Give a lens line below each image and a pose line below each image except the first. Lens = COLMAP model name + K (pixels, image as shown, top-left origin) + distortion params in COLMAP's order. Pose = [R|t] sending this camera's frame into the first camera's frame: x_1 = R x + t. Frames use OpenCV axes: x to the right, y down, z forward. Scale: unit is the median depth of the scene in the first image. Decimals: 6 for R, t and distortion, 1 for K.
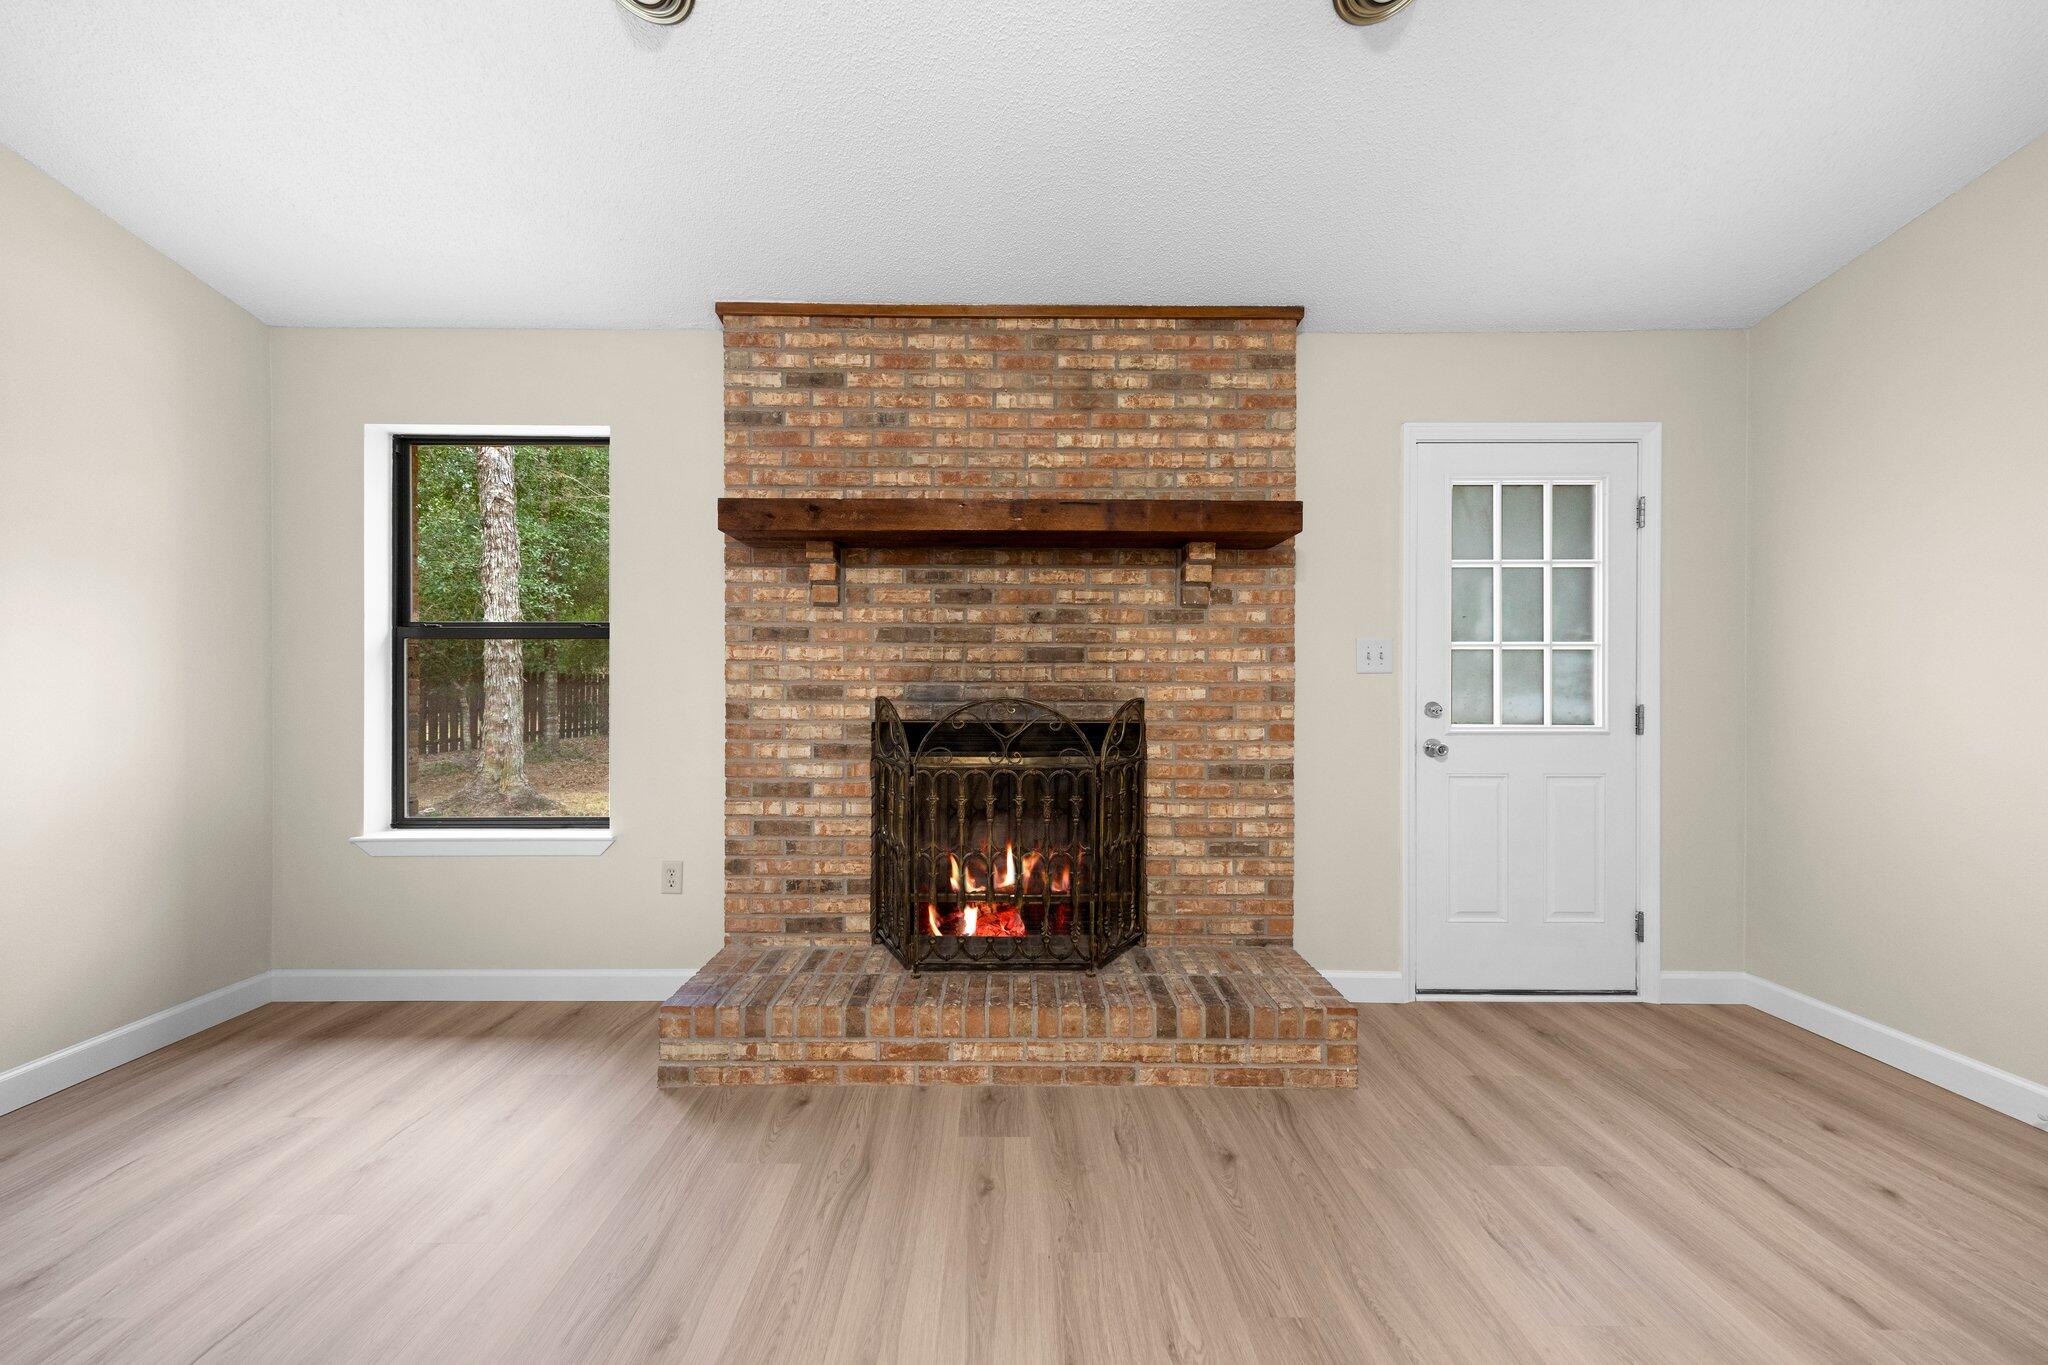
lens RADIAL K [[649.5, 0, 1011.2], [0, 649.5, 685.1], [0, 0, 1]] dist [0.001961, 0.000002]
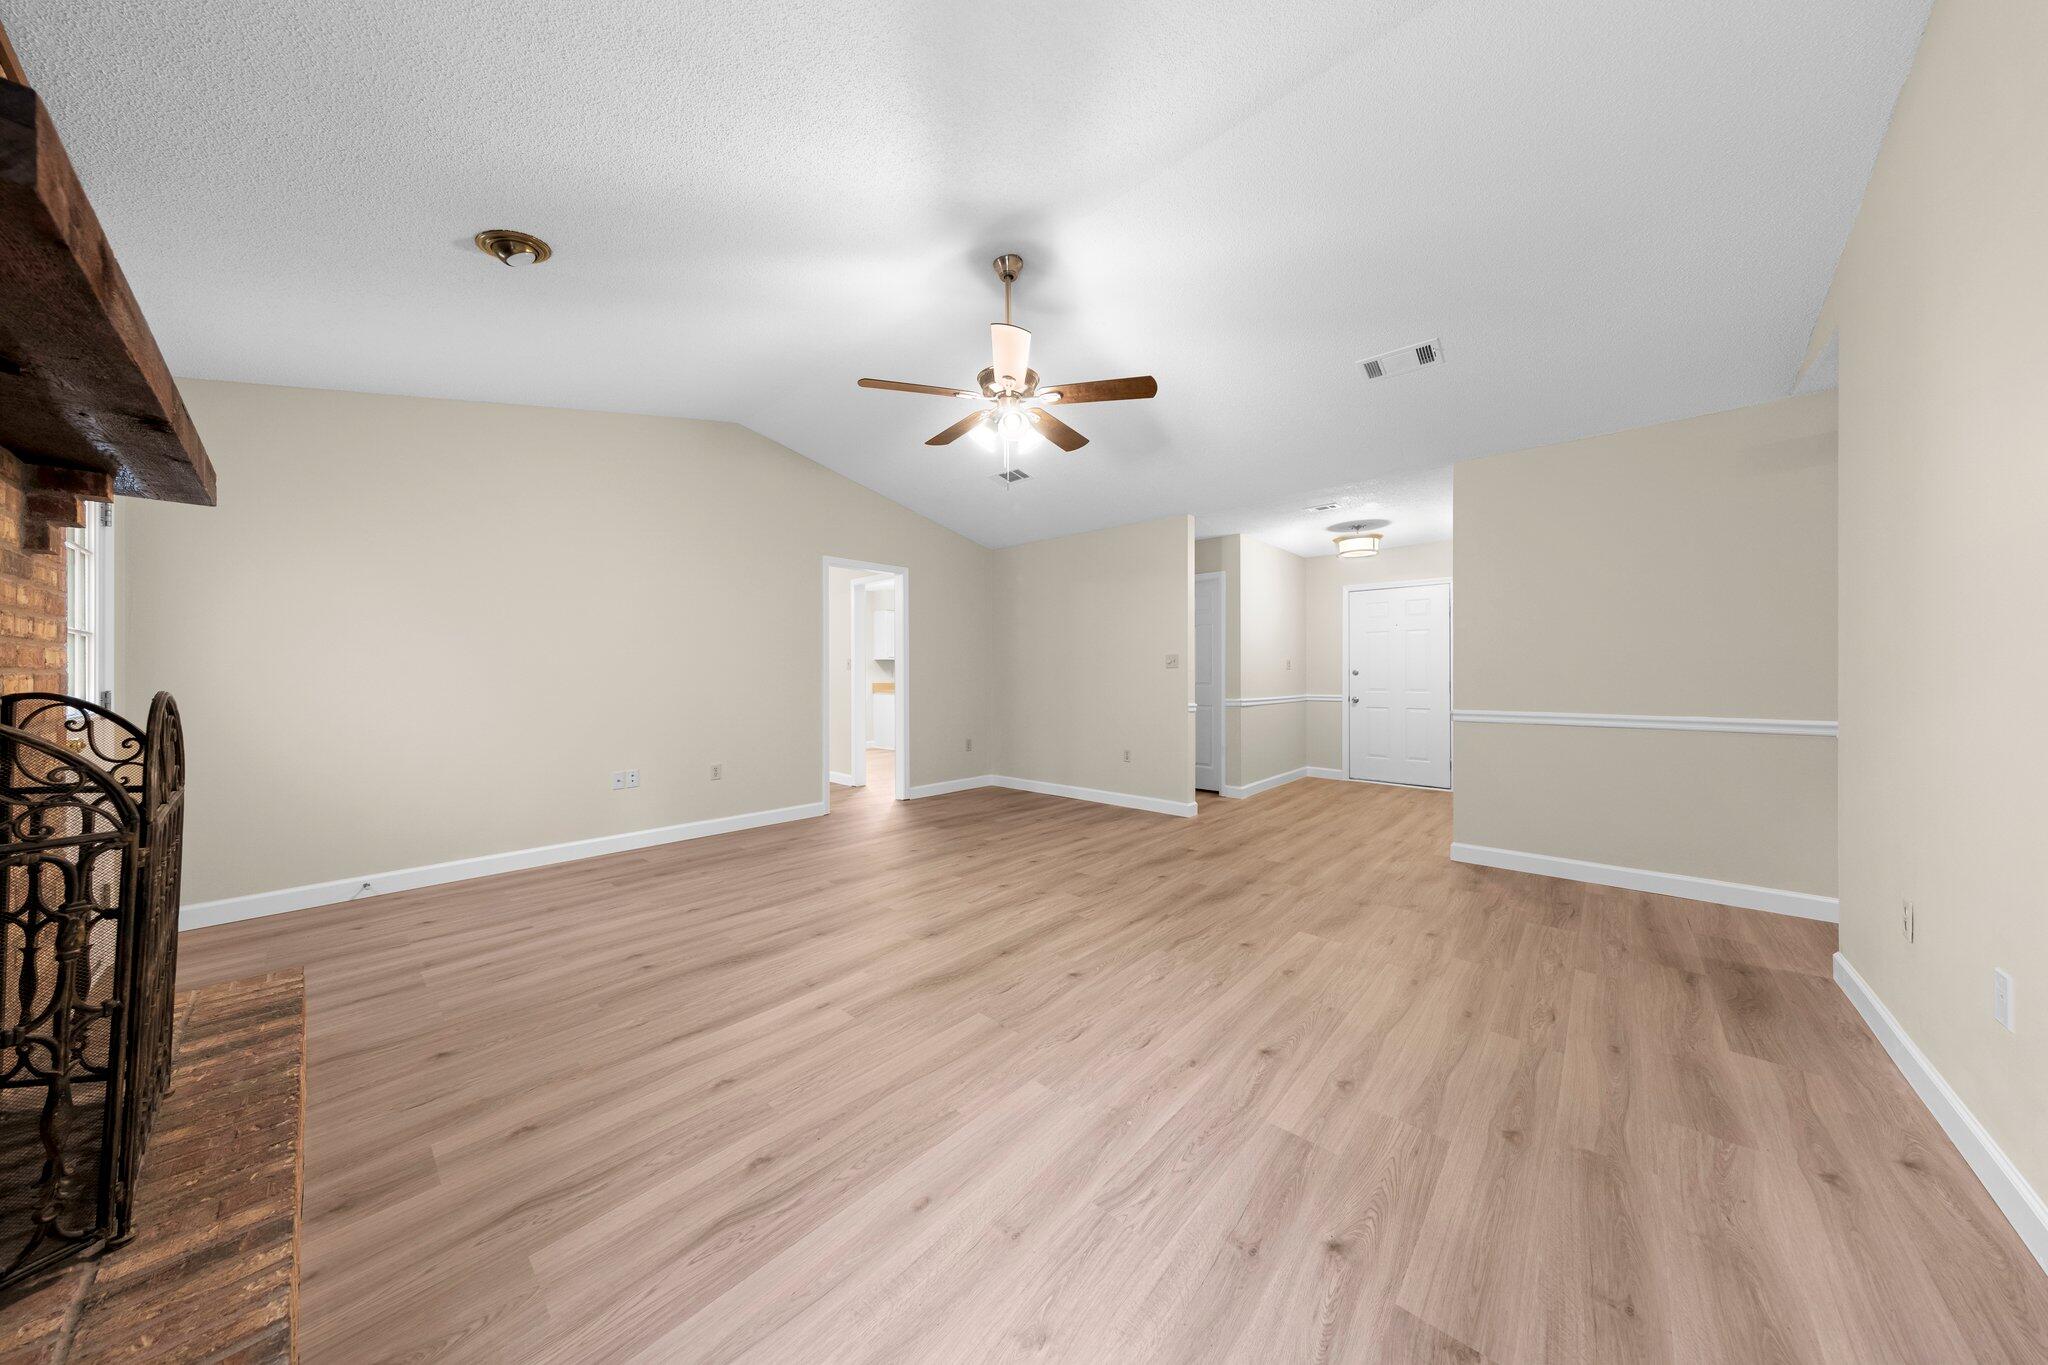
lens RADIAL K [[649.5, 0, 1022.2], [0, 649.5, 671.6], [0, 0, 1]] dist [0.001961, 0.000002]
pose [[-0.736577, 0.002482, 0.676349, -0.913561], [-0.003873, 0.999961, -0.007887, 0.000626], [-0.676343, -0.008429, -0.736539, 0.810154]]
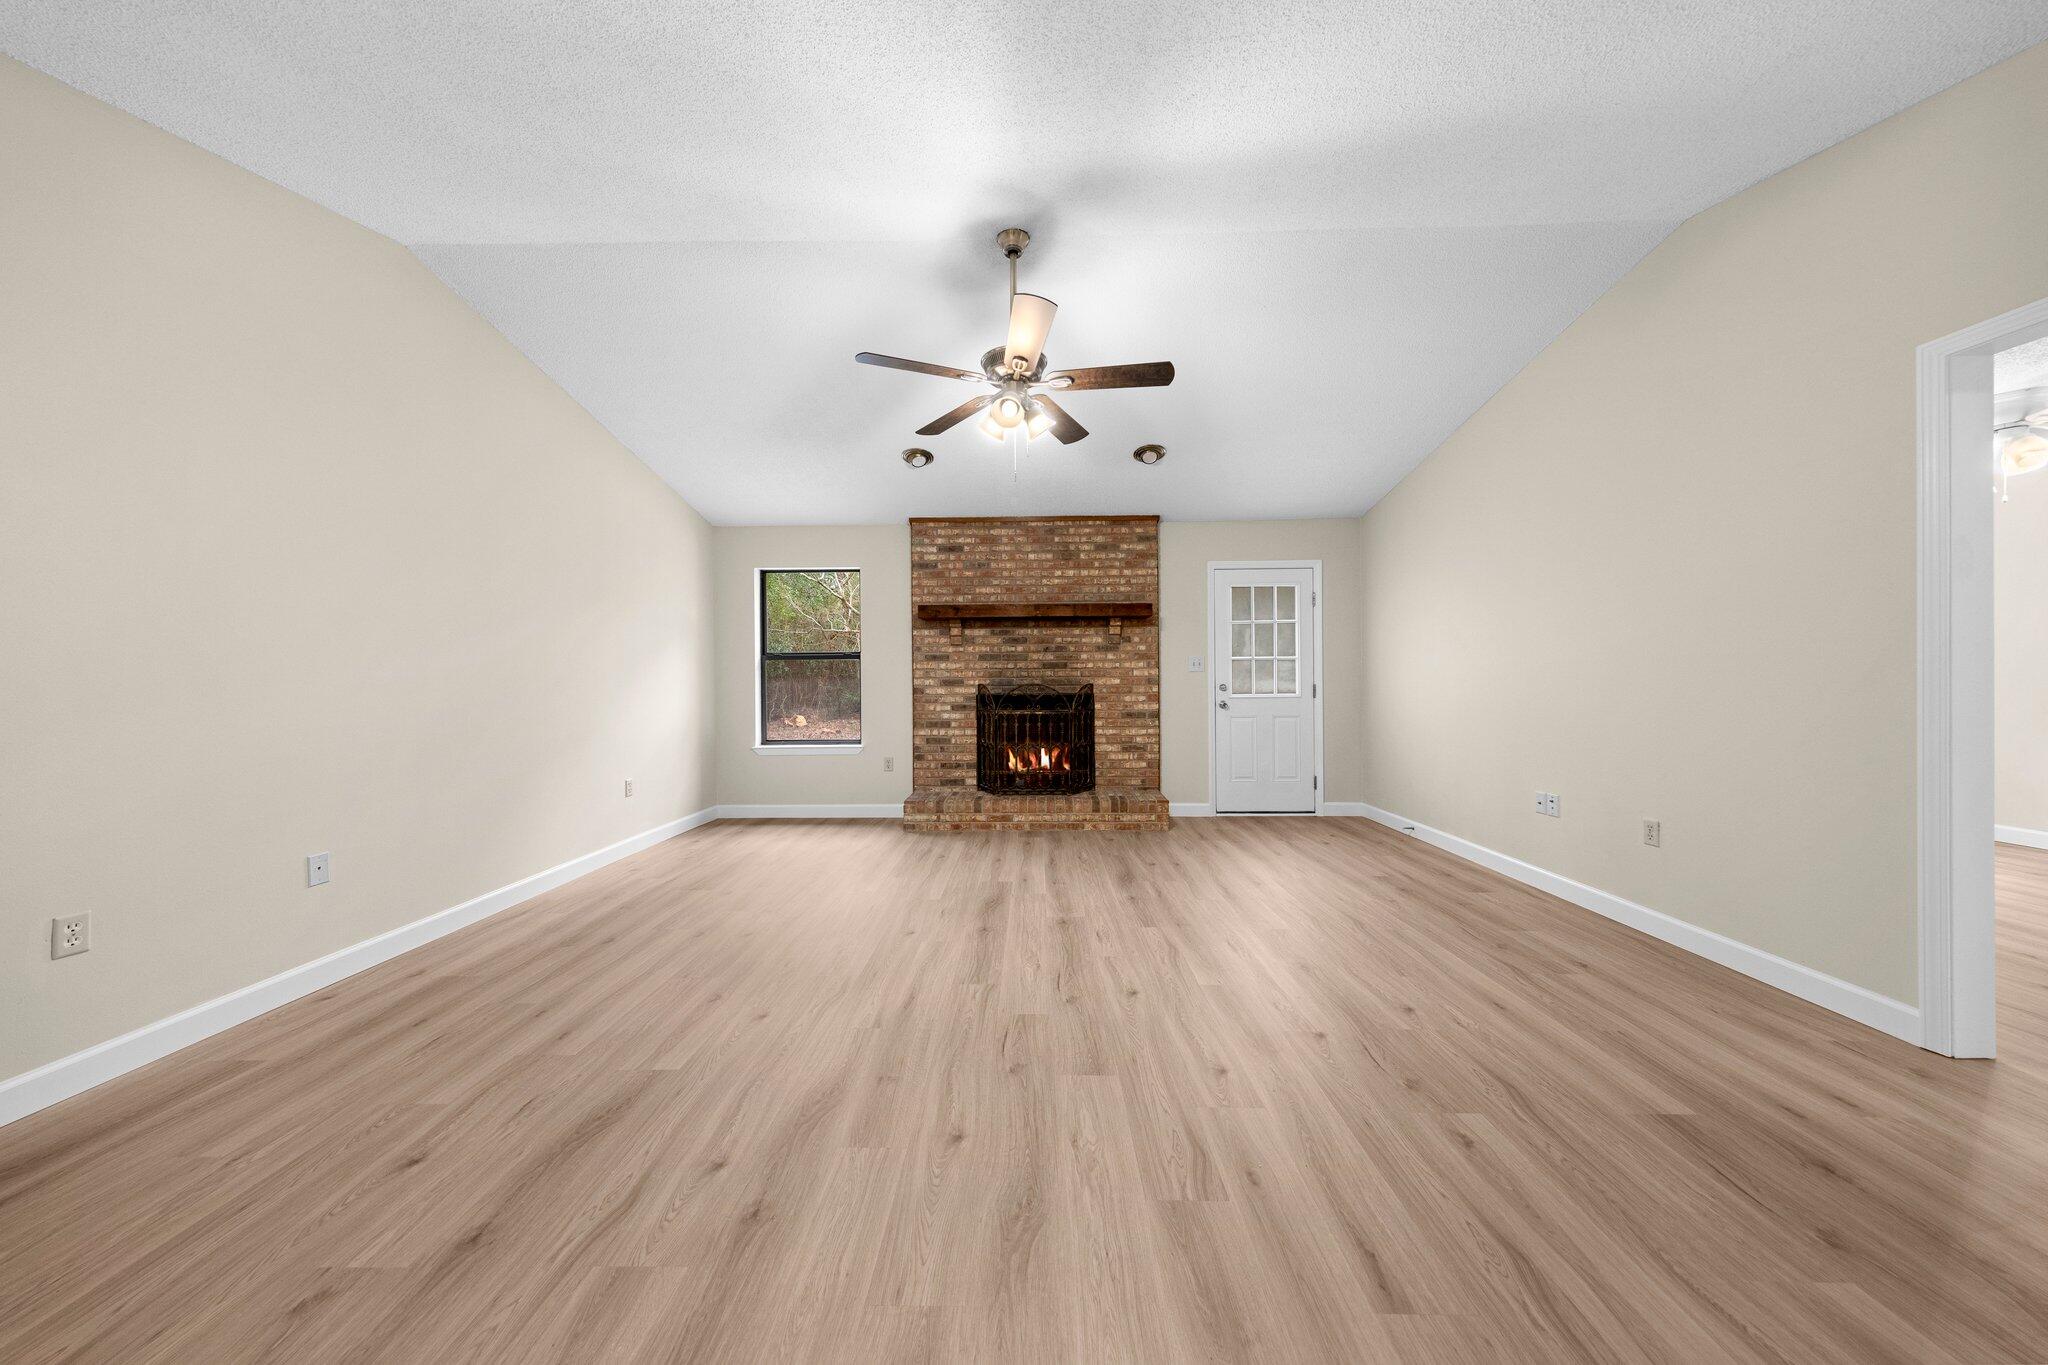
lens RADIAL K [[649.5, 0, 1028.9], [0, 649.5, 678.2], [0, 0, 1]] dist [0.001961, 0.000002]
pose [[0.999751, -0.010068, -0.019907, 0.021239], [0.010099, 0.999948, 0.001487, -0.004777], [0.019891, -0.001688, 0.999801, -1.326386]]
